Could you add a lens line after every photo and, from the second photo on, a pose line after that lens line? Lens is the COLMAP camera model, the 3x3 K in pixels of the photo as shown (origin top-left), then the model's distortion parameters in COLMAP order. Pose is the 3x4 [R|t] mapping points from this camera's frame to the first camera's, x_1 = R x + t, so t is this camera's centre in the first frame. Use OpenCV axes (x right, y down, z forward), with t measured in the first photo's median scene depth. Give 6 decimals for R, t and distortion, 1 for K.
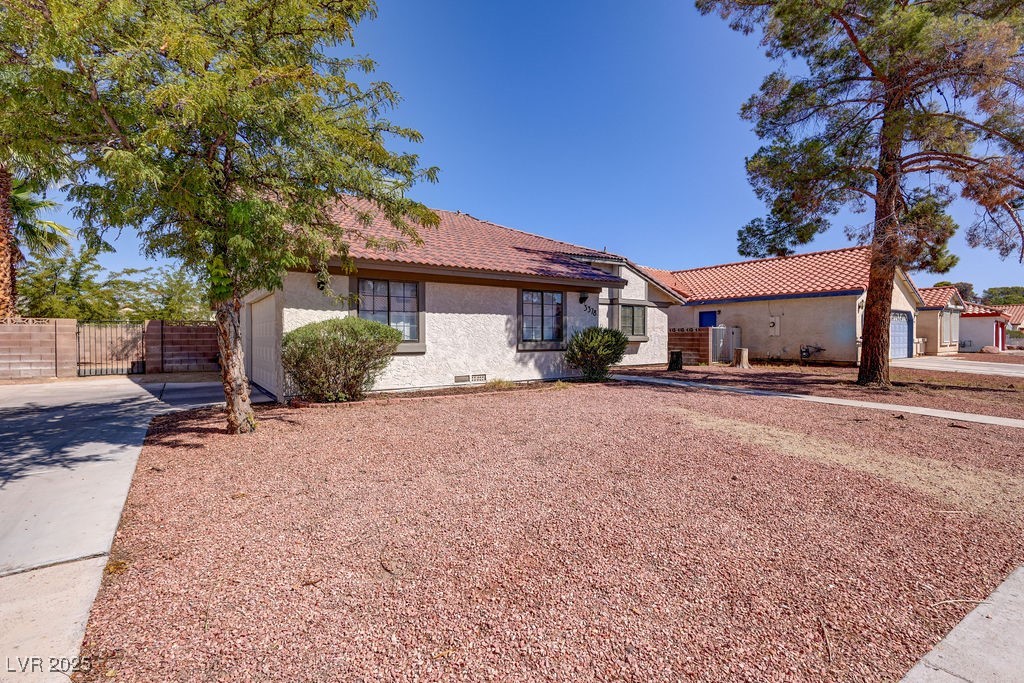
lens RADIAL K [[476.0, 0, 513.7], [0, 476.0, 342.9], [0, 0, 1]] dist [0.001554, 0.000548]
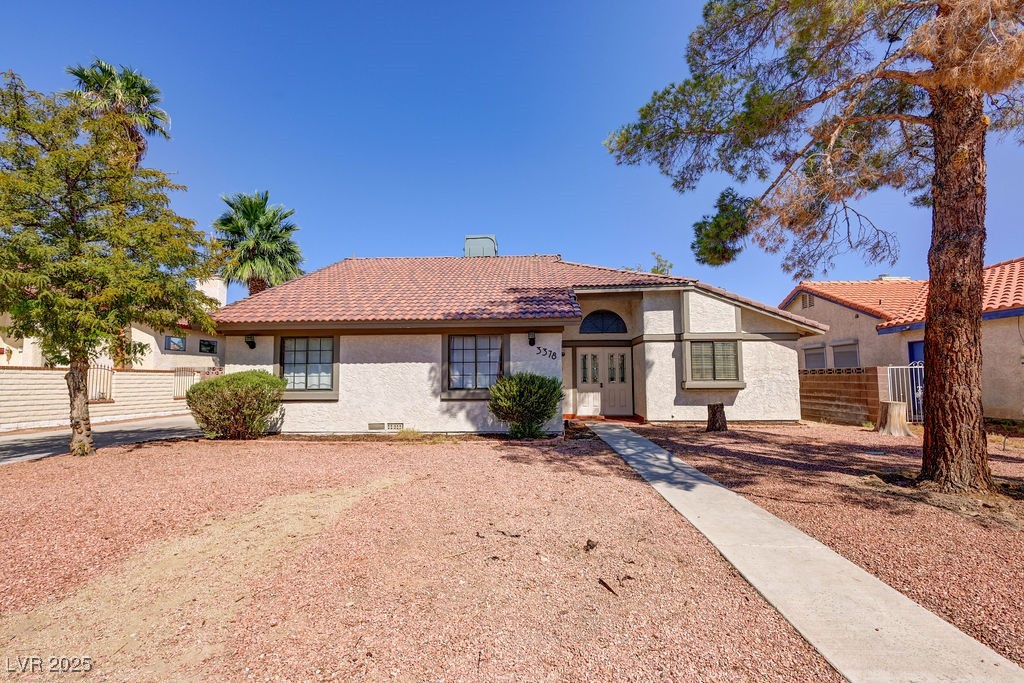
lens RADIAL K [[476.0, 0, 516.0], [0, 476.0, 347.3], [0, 0, 1]] dist [0.001554, 0.000548]
pose [[0.792097, -0.043424, -0.608849, 0.665035], [-0.001947, 0.997282, -0.073660, -0.017424], [0.610392, 0.059531, 0.789859, 0.310877]]
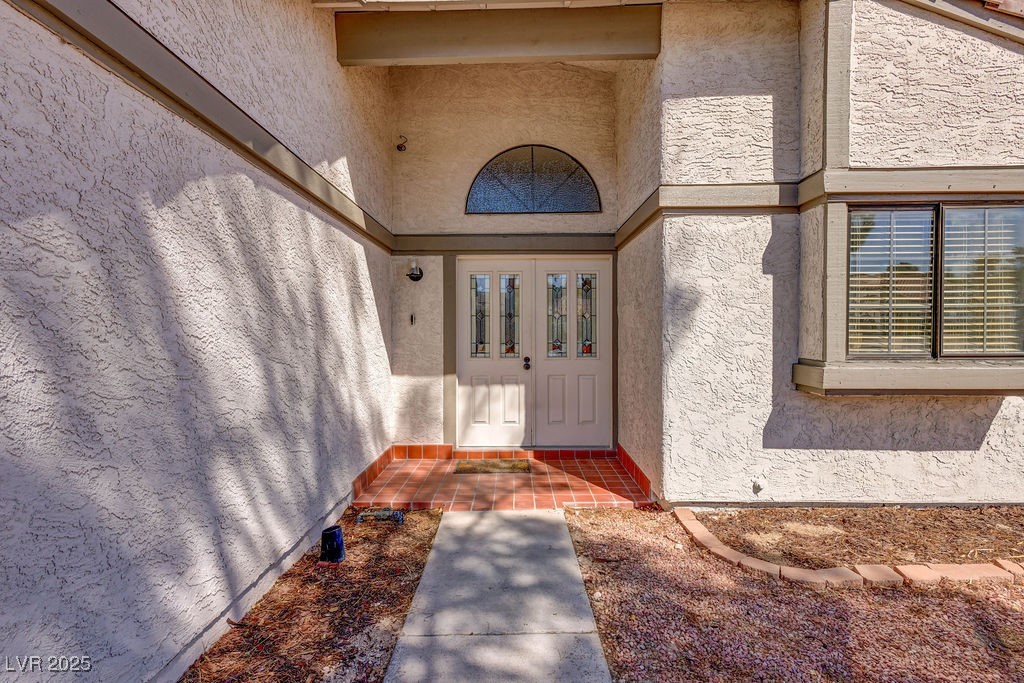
lens RADIAL K [[476.0, 0, 518.3], [0, 476.0, 343.2], [0, 0, 1]] dist [0.001554, 0.000548]
pose [[0.816158, 0.008157, -0.577771, 0.323595], [-0.003373, 0.999951, 0.009352, -0.033941], [0.577819, -0.005684, 0.816145, 1.079881]]
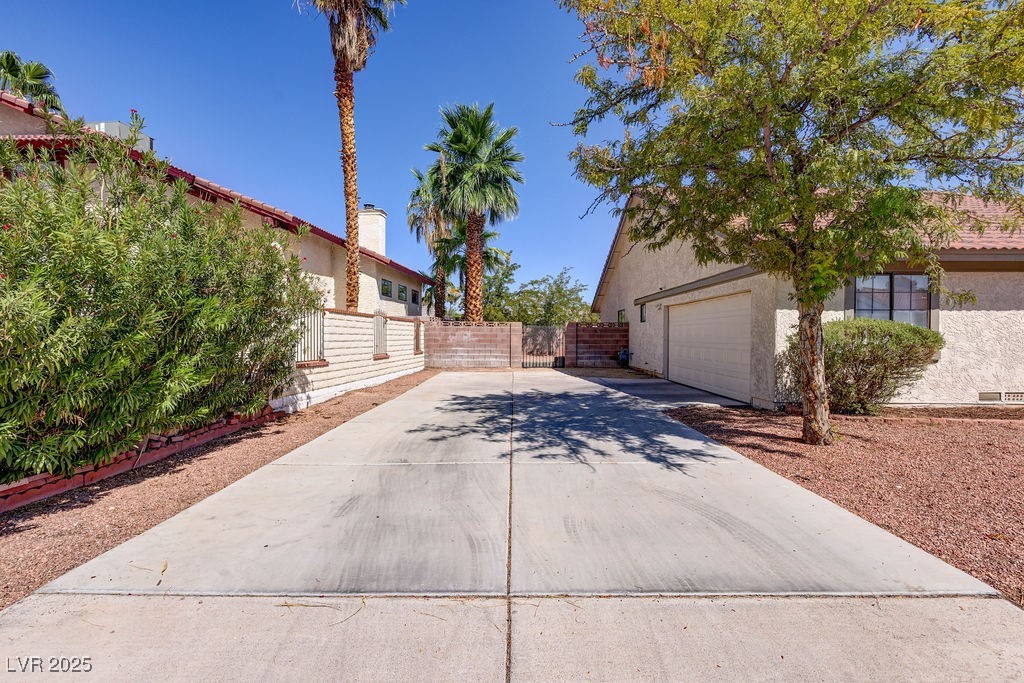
lens RADIAL K [[476.0, 0, 511.2], [0, 476.0, 339.8], [0, 0, 1]] dist [0.001554, 0.000548]
pose [[0.817730, 0.011592, -0.575485, -0.257106], [-0.013813, 0.999904, 0.000513, -0.004189], [0.575436, 0.007529, 0.817812, -0.056434]]
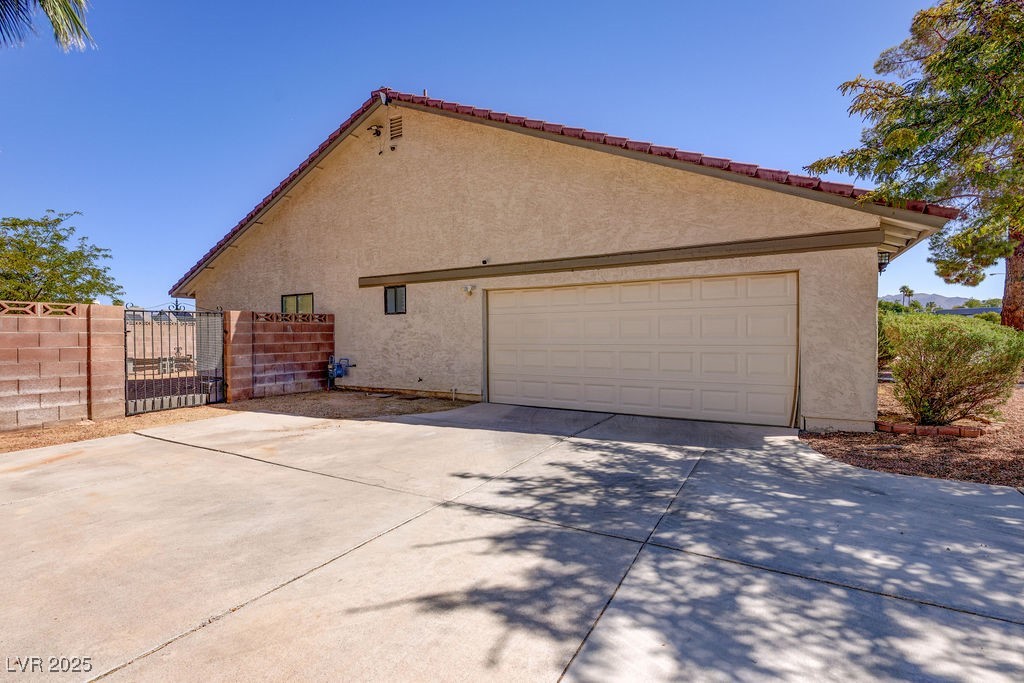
lens RADIAL K [[476.0, 0, 512.4], [0, 476.0, 339.3], [0, 0, 1]] dist [0.001554, 0.000548]
pose [[0.909015, -0.006269, 0.416716, -0.890952], [0.007271, 0.999973, -0.000818, -0.012424], [-0.416699, 0.003773, 0.909036, 0.412099]]
